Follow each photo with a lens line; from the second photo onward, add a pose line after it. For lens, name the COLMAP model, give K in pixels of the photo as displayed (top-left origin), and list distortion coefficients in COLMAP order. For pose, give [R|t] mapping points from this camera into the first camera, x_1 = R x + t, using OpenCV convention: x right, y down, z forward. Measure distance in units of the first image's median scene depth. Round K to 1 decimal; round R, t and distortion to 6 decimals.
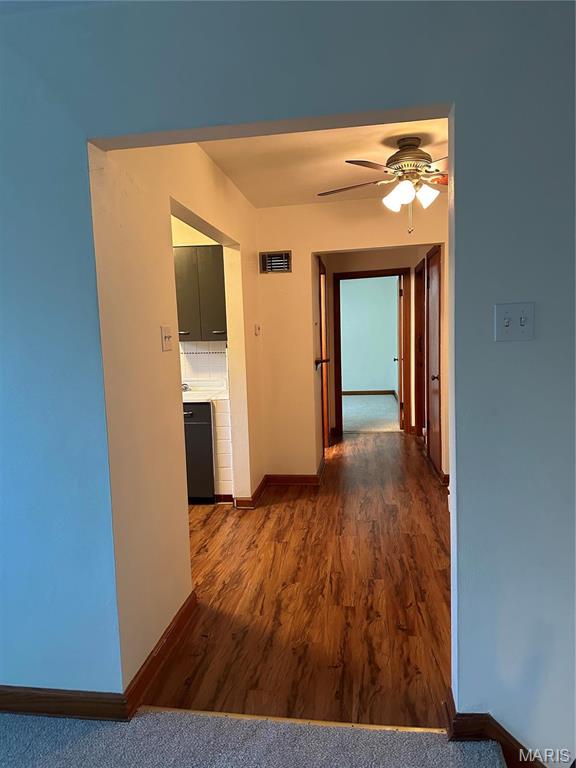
lens RADIAL K [[537.3, 0, 288.0], [0, 537.3, 384.0], [0, 0, 1]] dist [0.000851, -0.001024]
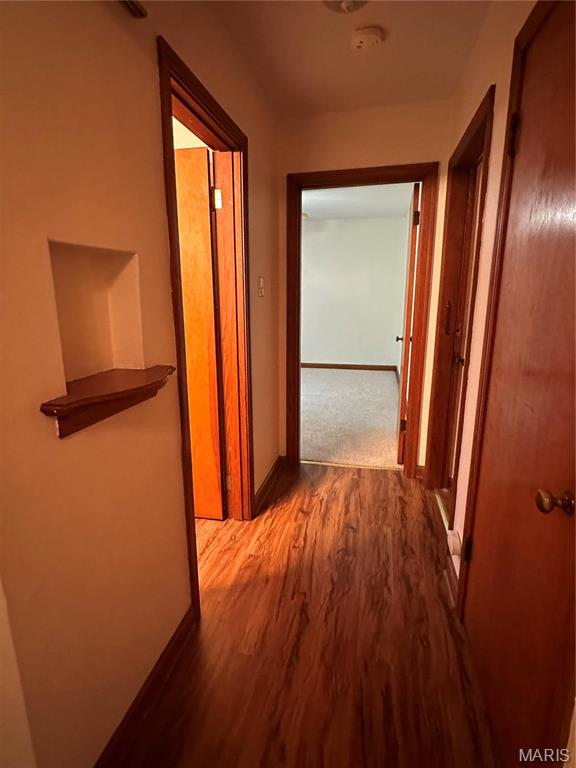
lens RADIAL K [[409.9, 0, 288.0], [0, 409.9, 384.0], [0, 0, 1]] dist [-0.001098, -0.000155]
pose [[0.996935, 0.040787, -0.066762, 0.211050], [-0.031938, 0.991180, 0.128615, -0.097849], [0.071419, -0.126089, 0.989445, 1.023266]]
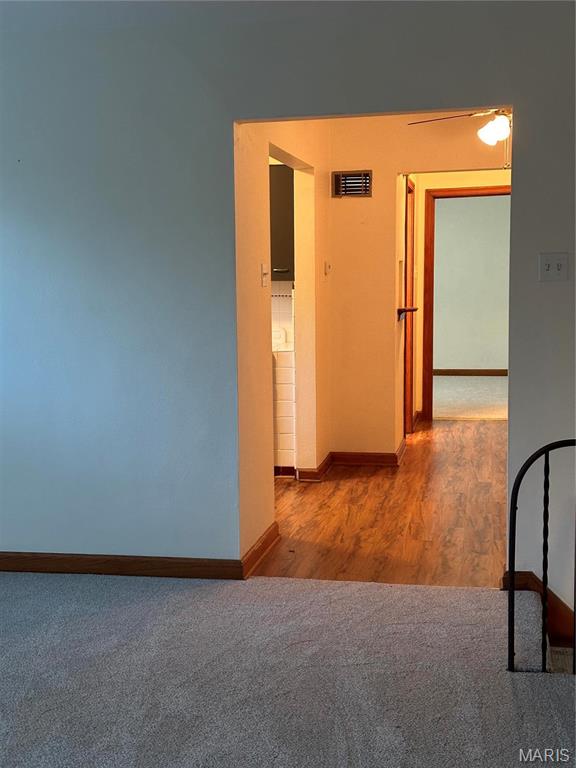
lens RADIAL K [[1054.6, 0, 288.0], [0, 1054.6, 384.0], [0, 0, 1]] dist [0.107686, 0.016572]
pose [[0.998608, 0.028708, -0.044244, -0.046807], [-0.028338, 0.999558, 0.008953, 0.069040], [0.044482, -0.007686, 0.998981, -0.679561]]
